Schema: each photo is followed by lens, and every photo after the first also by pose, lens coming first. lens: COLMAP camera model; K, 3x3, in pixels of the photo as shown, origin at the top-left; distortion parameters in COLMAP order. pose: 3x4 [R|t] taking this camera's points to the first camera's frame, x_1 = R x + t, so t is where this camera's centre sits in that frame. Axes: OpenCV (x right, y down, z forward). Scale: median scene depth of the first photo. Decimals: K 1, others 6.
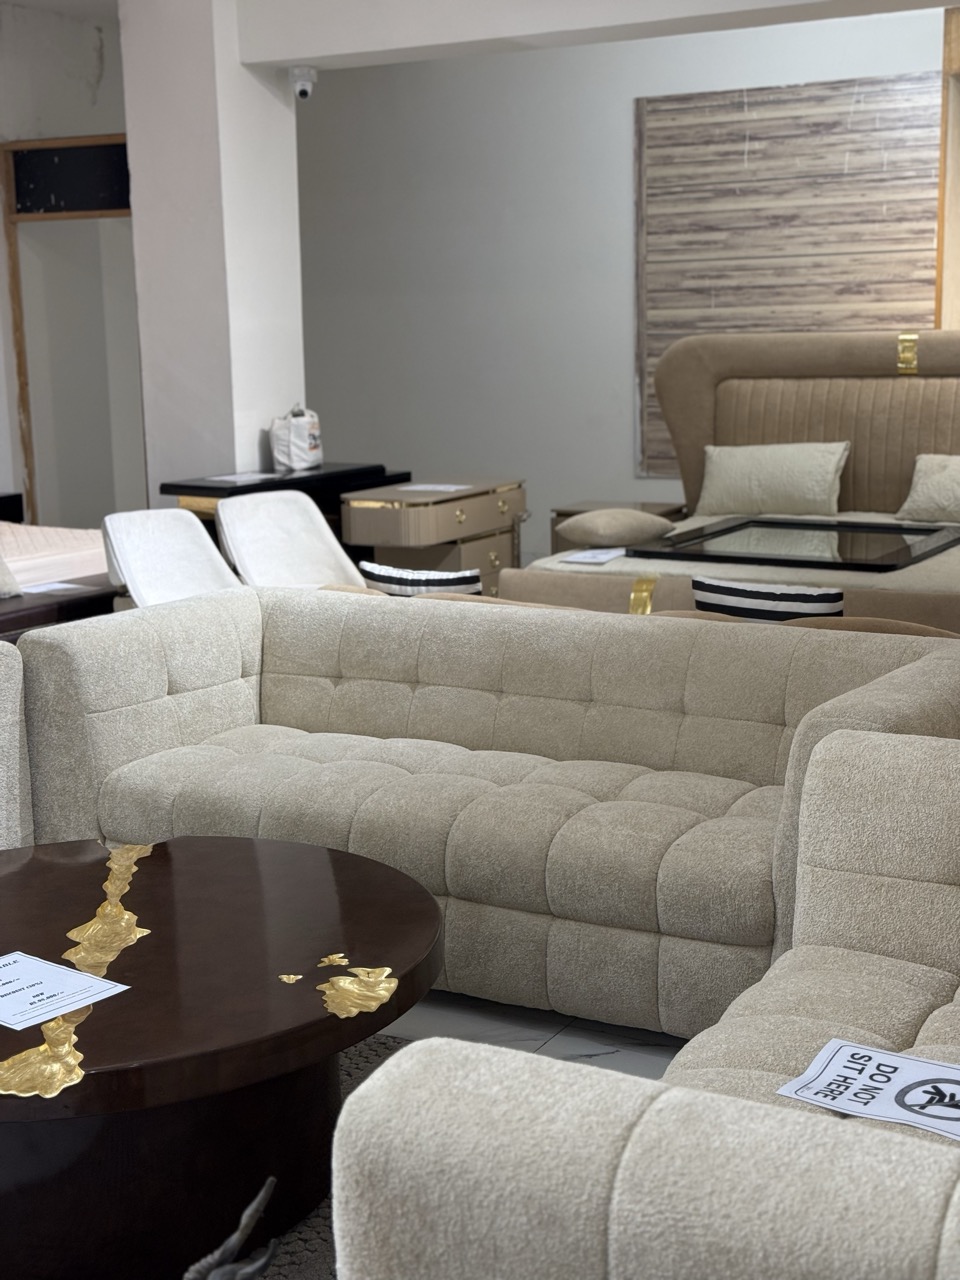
lens RADIAL K [[1809.5, 0, 480.0], [0, 1809.5, 640.0], [0, 0, 1]] dist [0.205472, -0.454068]
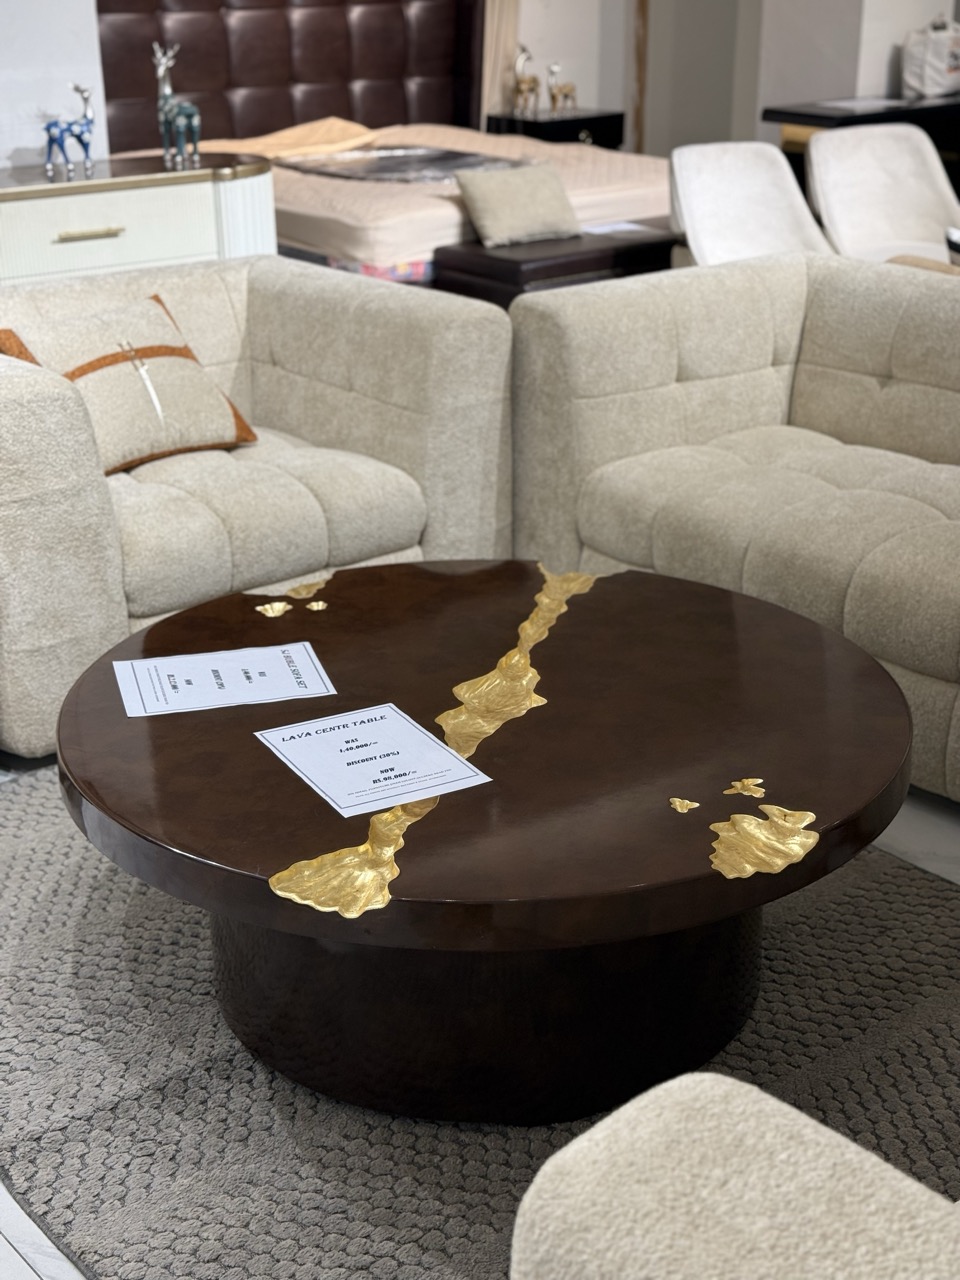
lens RADIAL K [[1809.5, 0, 480.0], [0, 1809.5, 640.0], [0, 0, 1]] dist [0.205472, -0.454068]
pose [[0.934997, 0.144796, -0.323750, 0.037272], [-0.076809, 0.973868, 0.213733, -0.028612], [0.346237, -0.174973, 0.921685, 0.173055]]
